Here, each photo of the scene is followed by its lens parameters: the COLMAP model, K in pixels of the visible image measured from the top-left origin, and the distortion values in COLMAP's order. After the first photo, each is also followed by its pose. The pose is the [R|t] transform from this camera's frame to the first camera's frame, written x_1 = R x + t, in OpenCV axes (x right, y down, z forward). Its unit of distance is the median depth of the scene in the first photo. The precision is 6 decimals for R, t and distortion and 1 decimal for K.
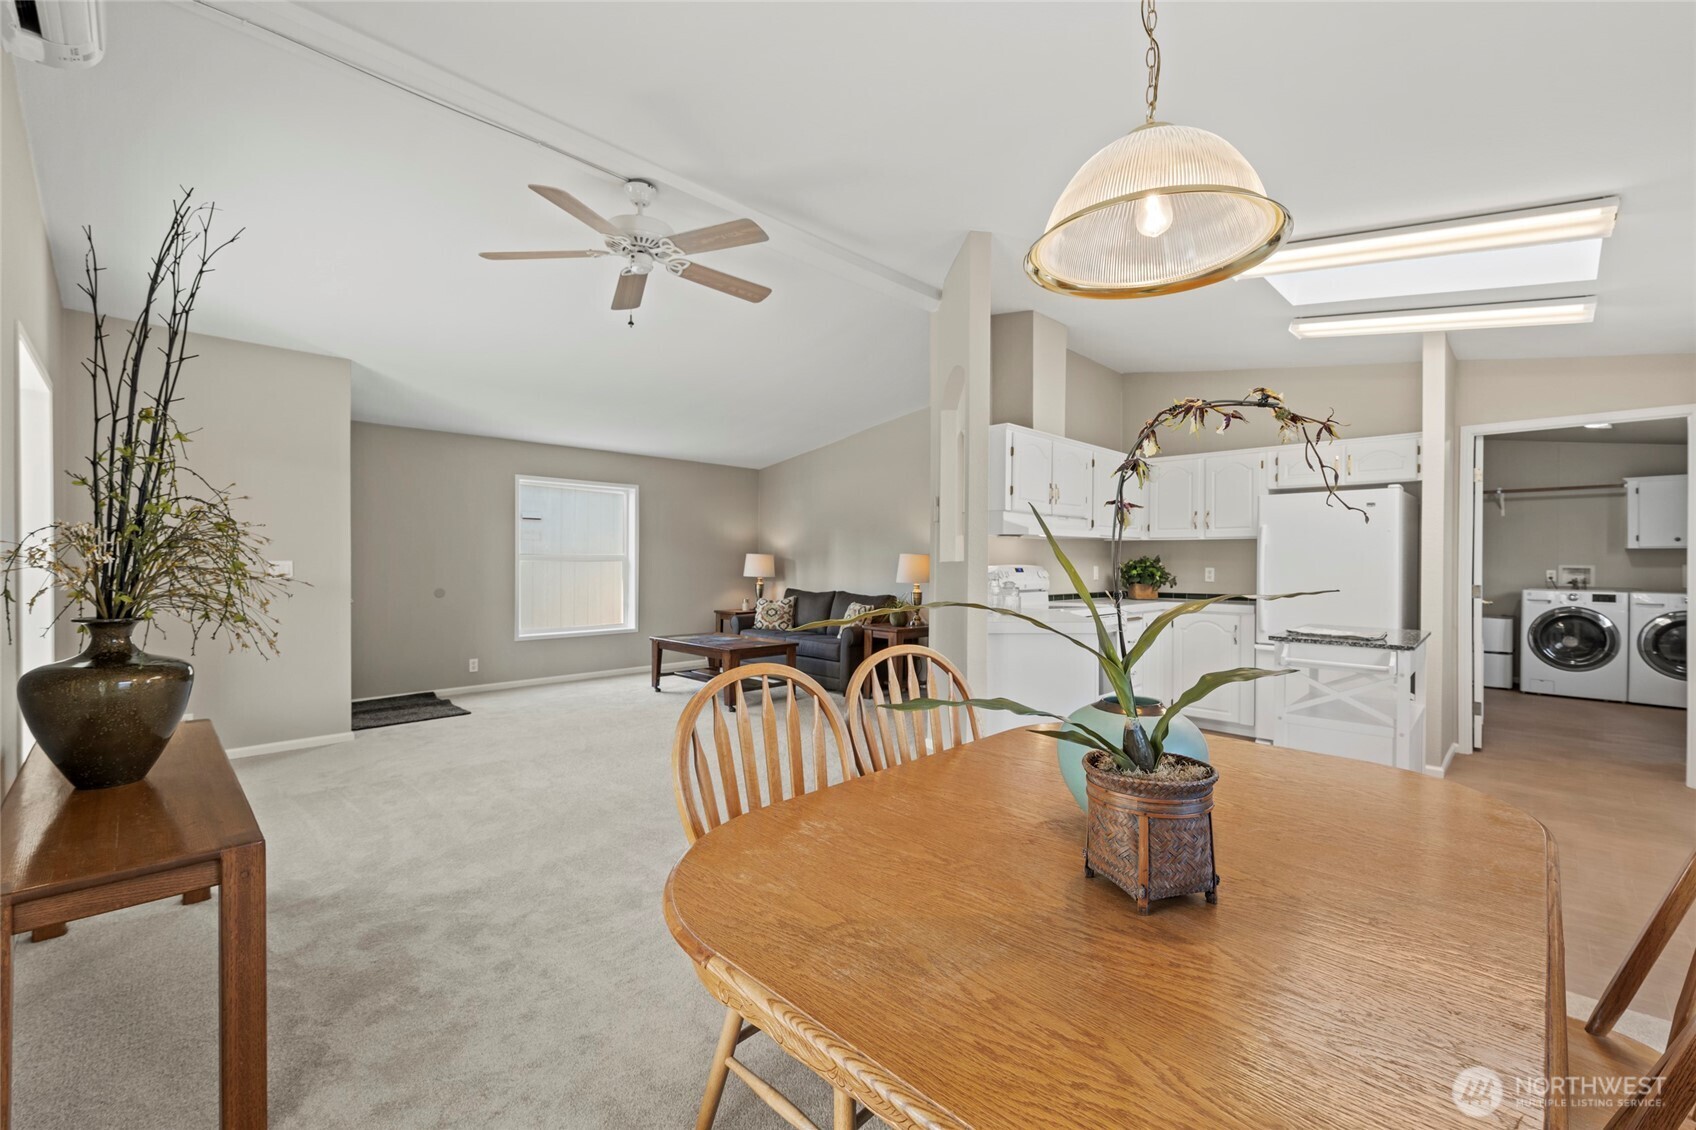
lens RADIAL K [[711.3, 0, 853.4], [0, 711.3, 563.4], [0, 0, 1]] dist [-0.001535, 0.000055]
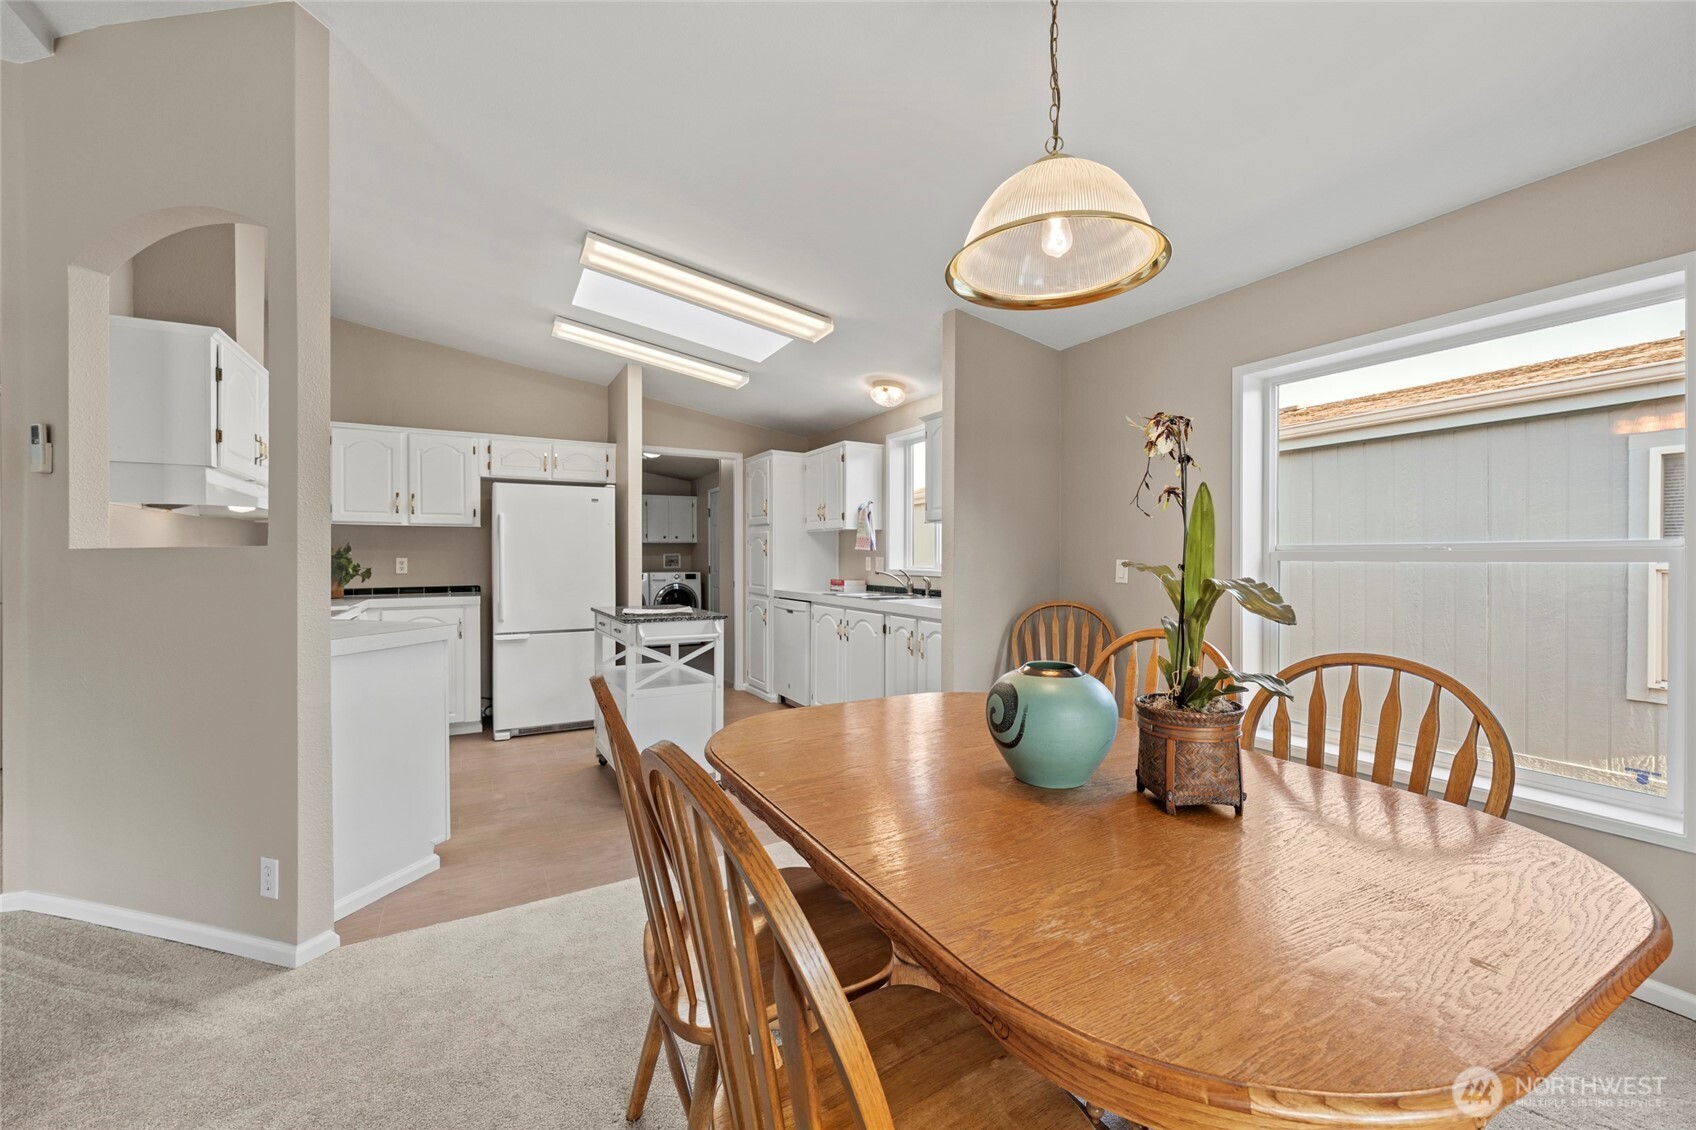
lens RADIAL K [[677.6, 0, 854.3], [0, 677.6, 563.3], [0, 0, 1]] dist [-0.000455, 0.000020]
pose [[0.276424, -0.015517, 0.960911, -0.154788], [0.001035, 0.999874, 0.015848, 0.000348], [-0.961035, -0.003387, 0.276405, 0.229151]]
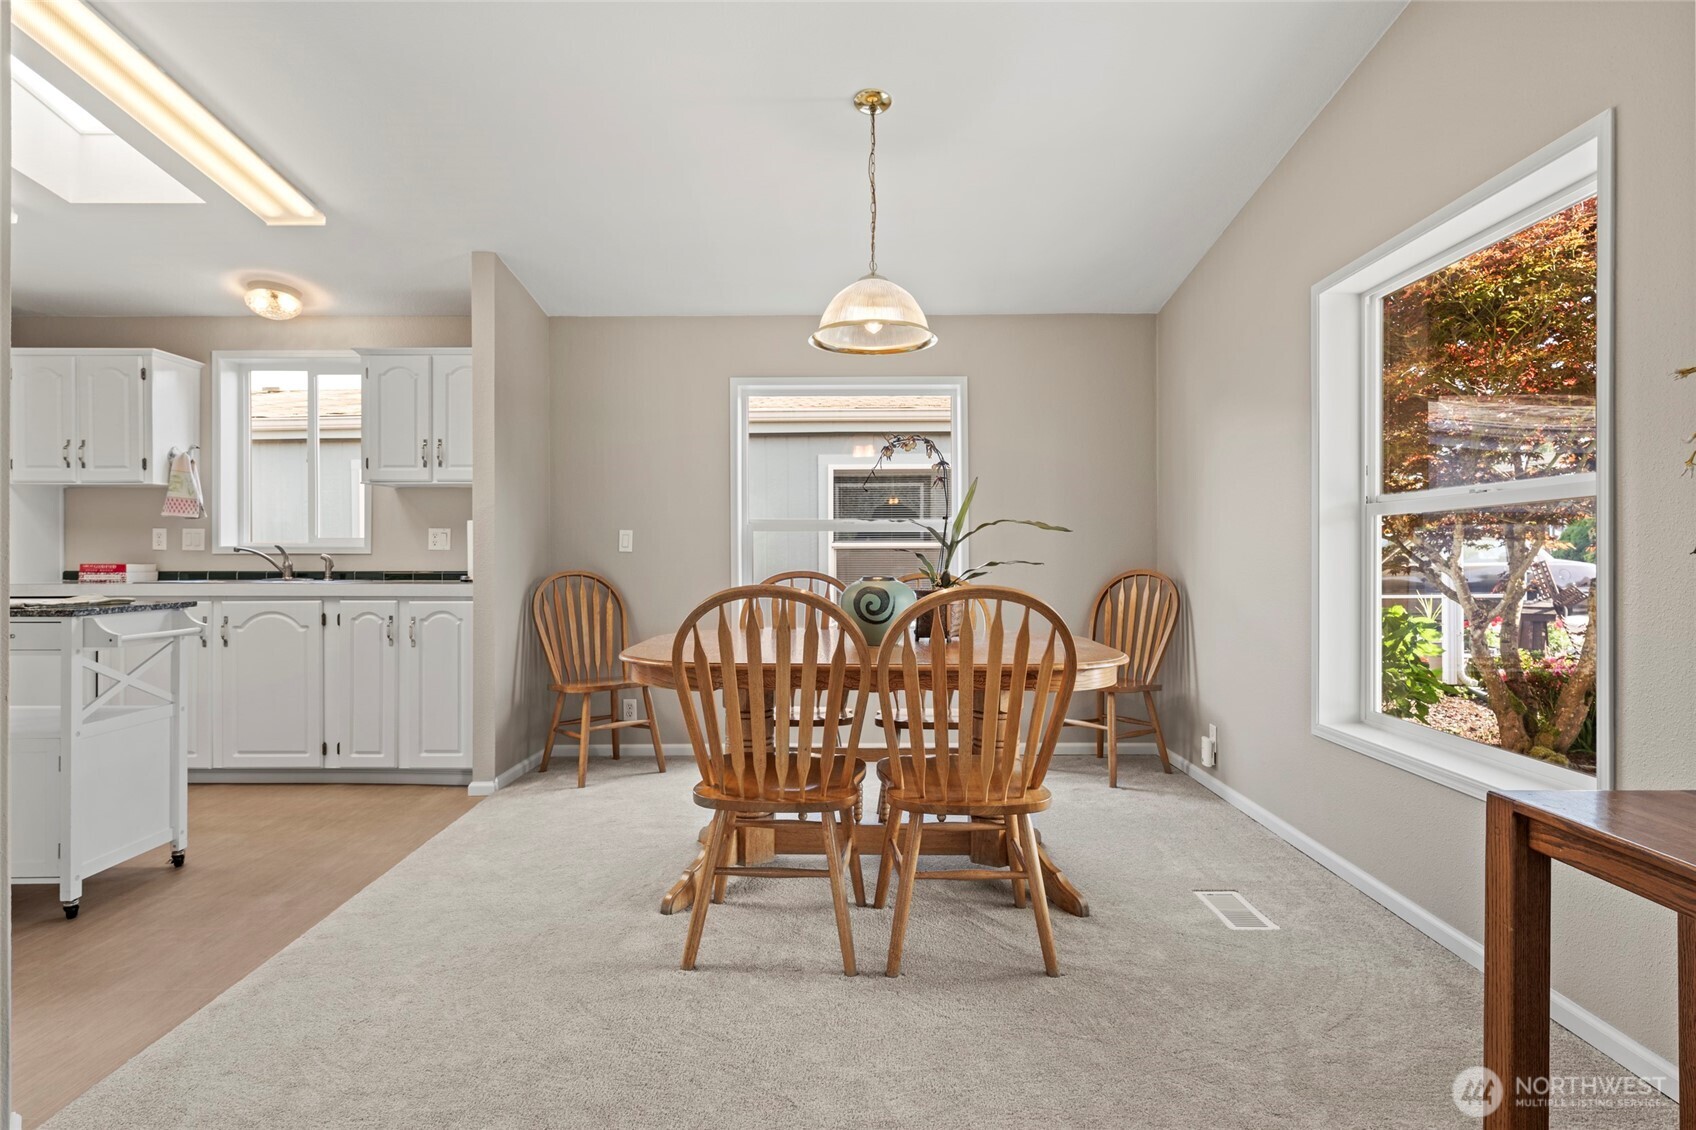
lens RADIAL K [[905.7, 0, 852.6], [0, 905.7, 554.9], [0, 0, 1]] dist [0.000205, 0.000416]
pose [[-0.700827, -0.006998, 0.713297, -0.274306], [-0.004036, 0.999975, 0.005845, 0.023319], [-0.713320, 0.001217, -0.700838, 0.604028]]
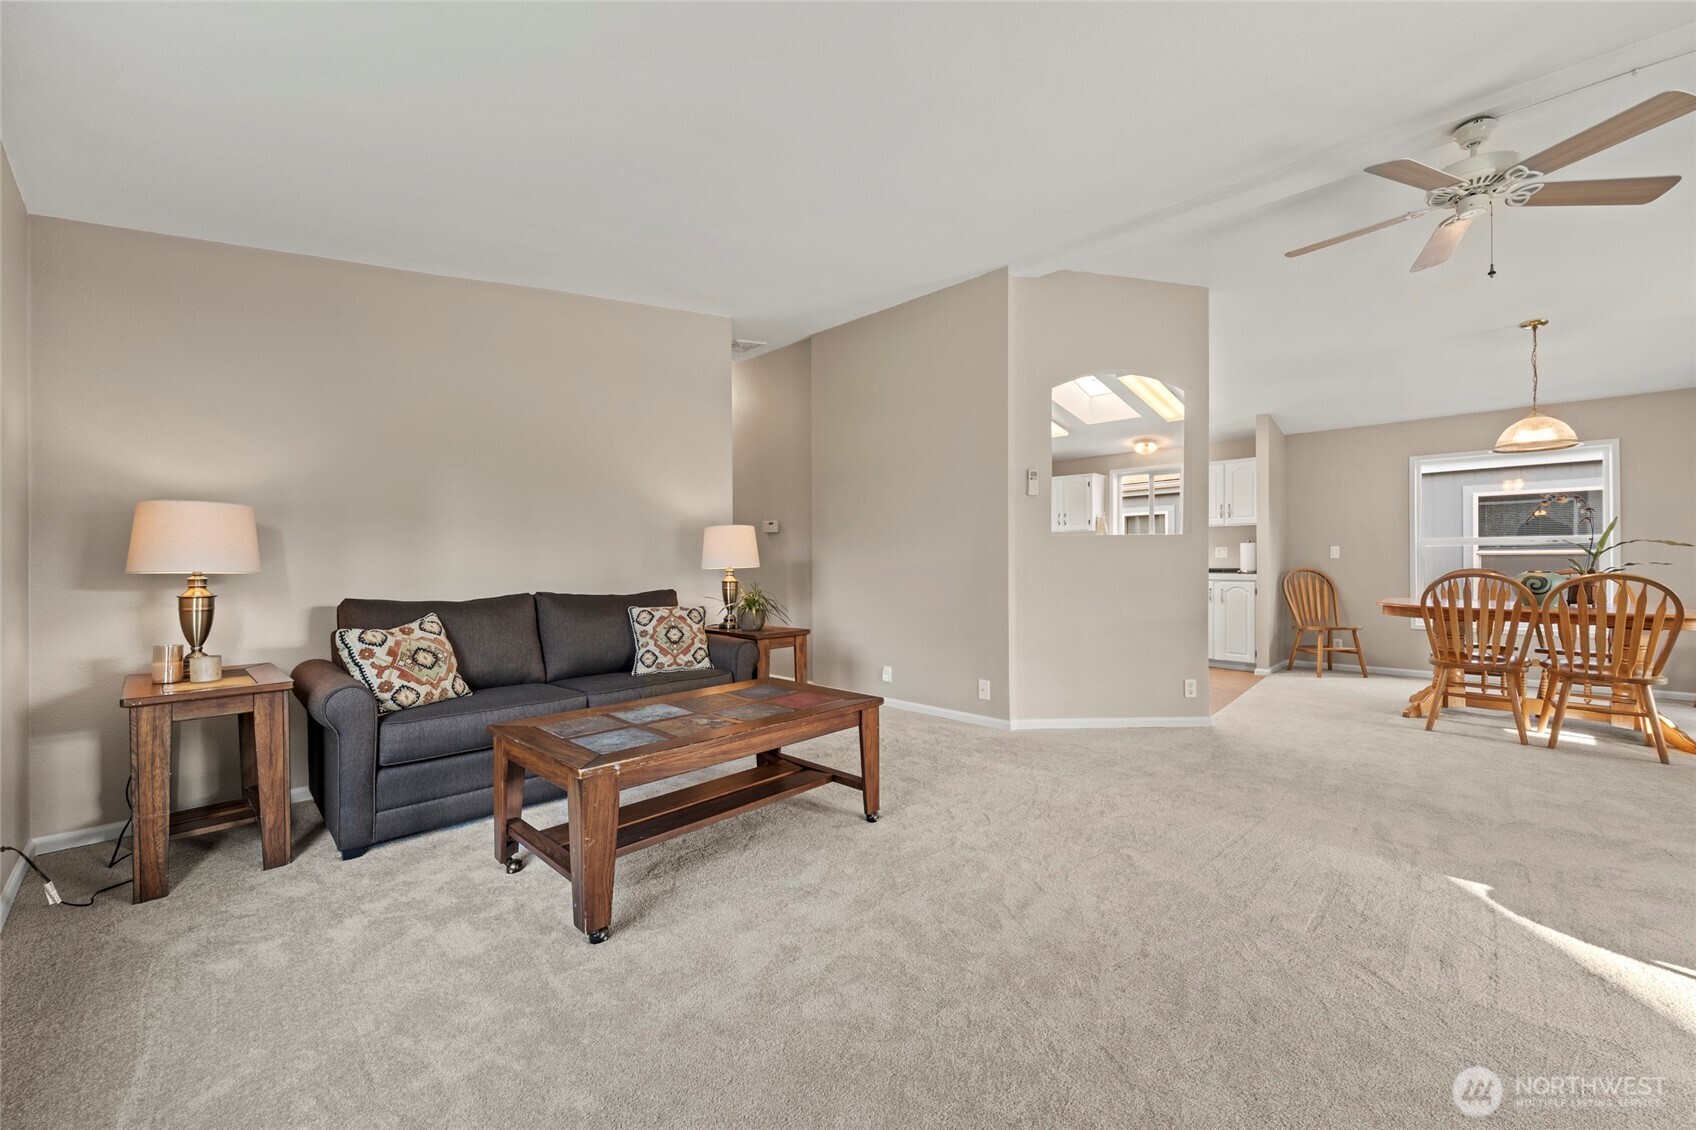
lens RADIAL K [[661.3, 0, 852.5], [0, 661.3, 563.1], [0, 0, 1]] dist [0.000623, -0.000102]
pose [[-0.020491, -0.009087, 0.999749, -0.628797], [0.003260, 0.999953, 0.009155, 0.021271], [-0.999785, 0.003446, -0.020460, 1.001698]]
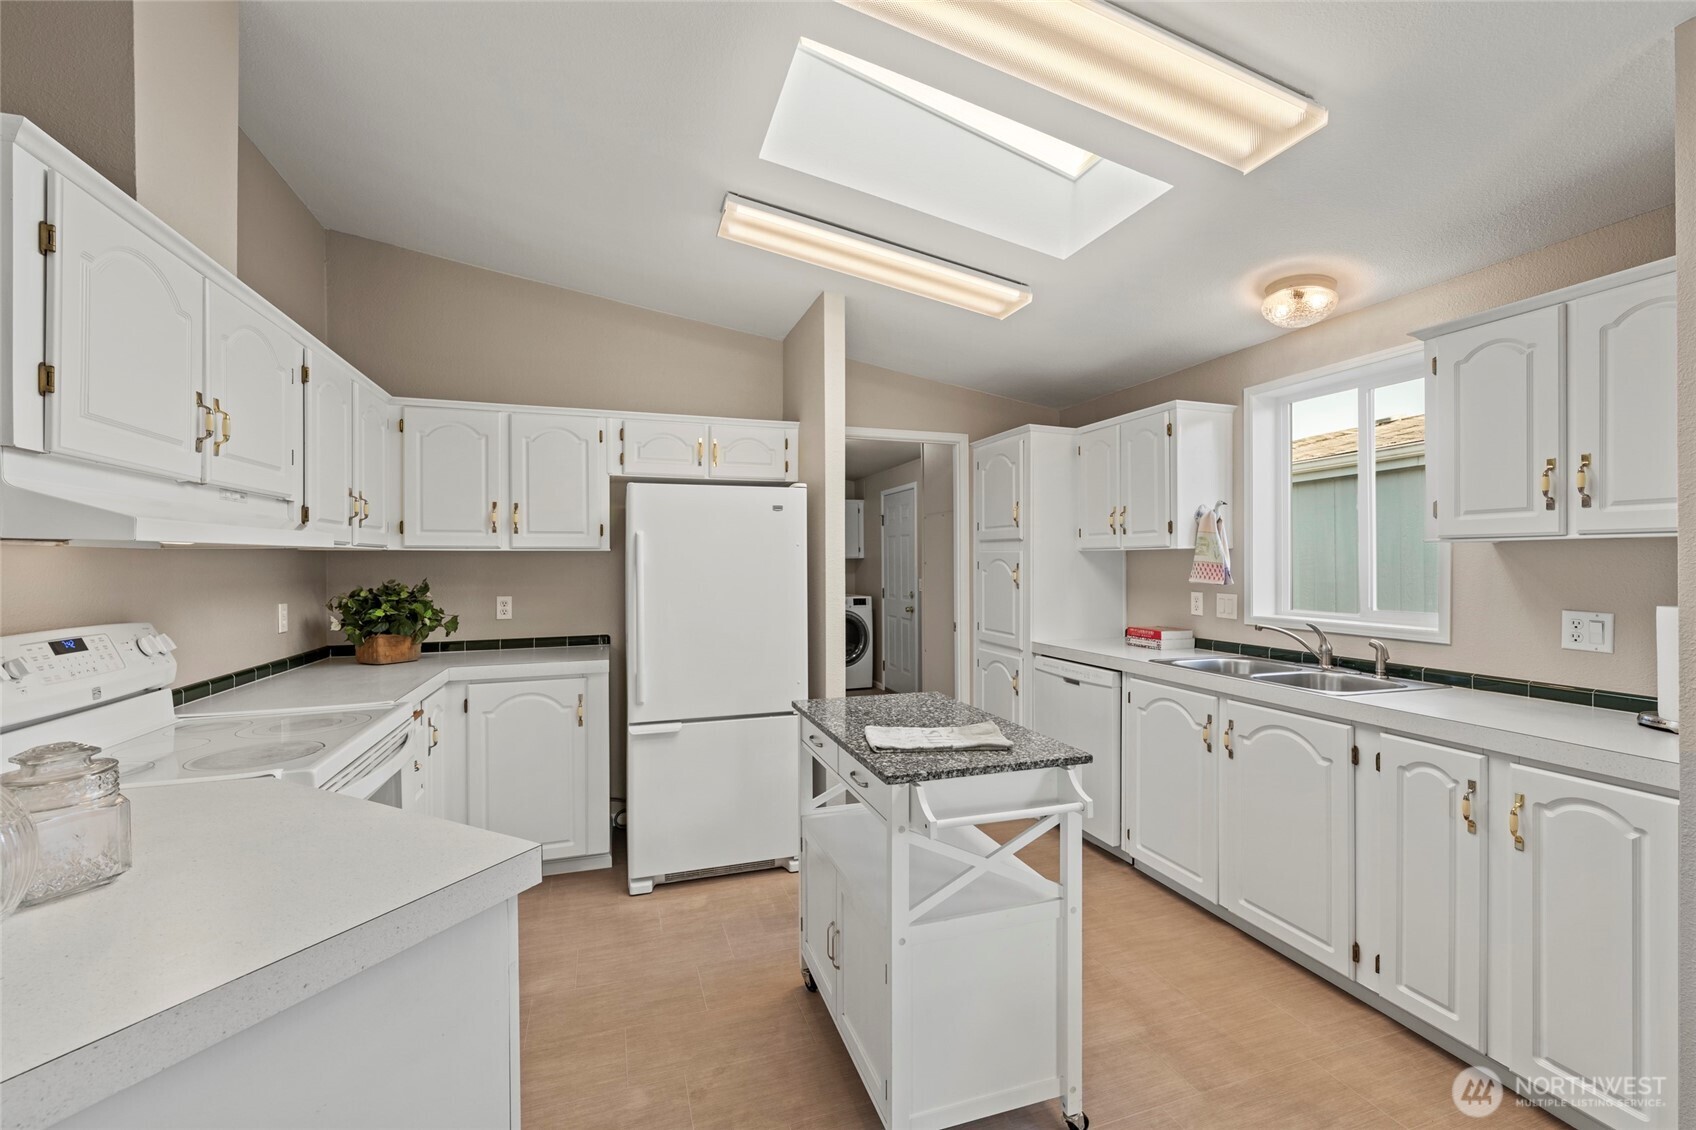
lens RADIAL K [[711.3, 0, 853.4], [0, 711.3, 563.4], [0, 0, 1]] dist [-0.001535, 0.000055]
pose [[0.444259, -0.009719, 0.895846, 0.089870], [0.006443, 0.999950, 0.007653, -0.024968], [-0.895875, 0.002372, 0.444299, 0.467345]]
